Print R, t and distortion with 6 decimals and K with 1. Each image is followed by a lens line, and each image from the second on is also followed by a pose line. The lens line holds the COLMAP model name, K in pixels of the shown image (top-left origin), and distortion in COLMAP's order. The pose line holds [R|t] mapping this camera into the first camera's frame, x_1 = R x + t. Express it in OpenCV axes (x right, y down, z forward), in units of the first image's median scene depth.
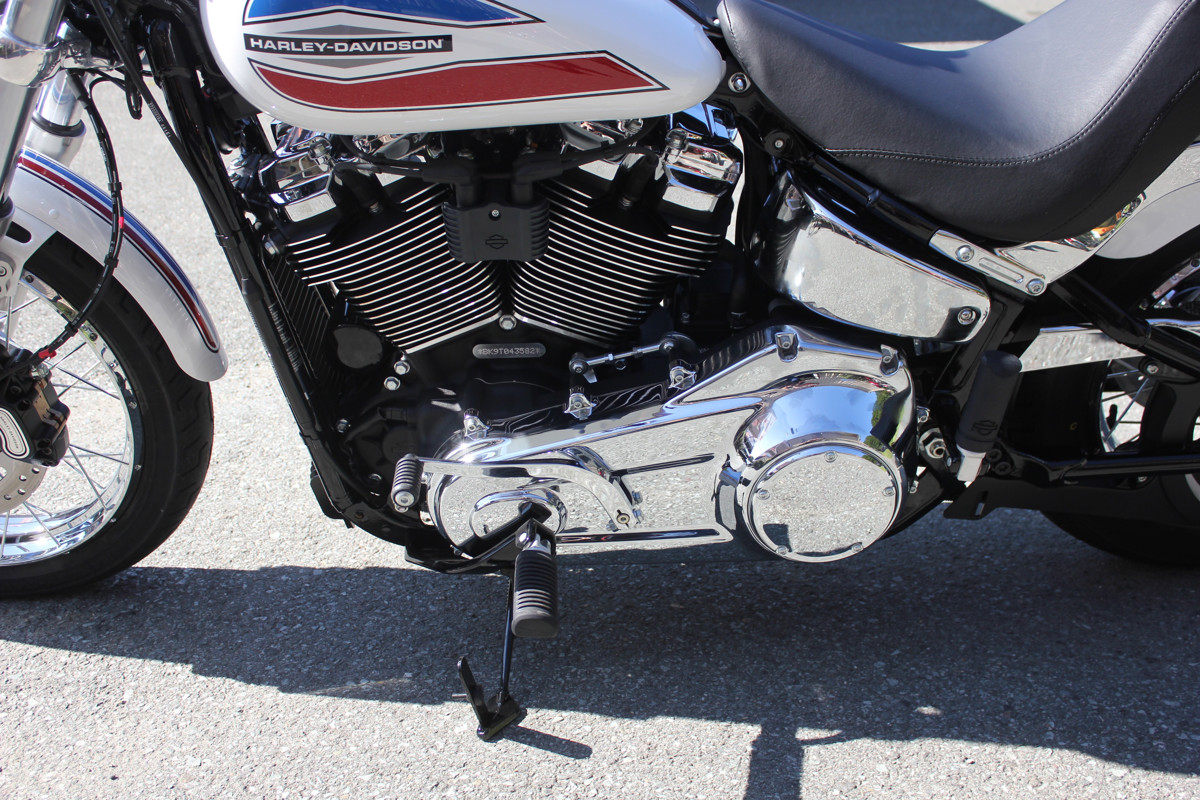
lens RADIAL K [[1268.9, 0, 608.9], [0, 1268.9, 403.0], [0, 0, 1]] dist [-0.117594, 0.138582]
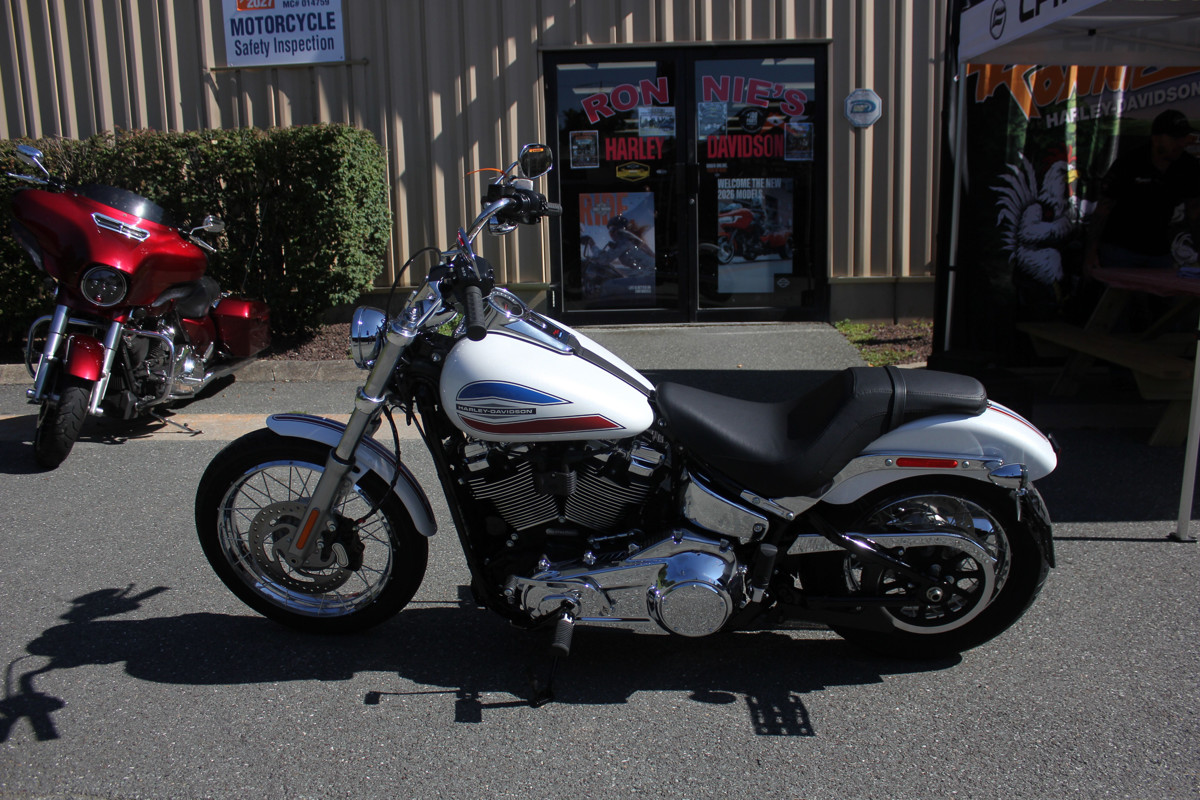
lens RADIAL K [[1001.9, 0, 606.2], [0, 1001.9, 404.9], [0, 0, 1]] dist [-0.168882, 0.150895]
pose [[0.992518, 0.040504, -0.115185, 0.197586], [-0.057763, 0.986891, -0.150695, -0.001978], [0.107572, 0.156221, 0.981847, -0.773893]]
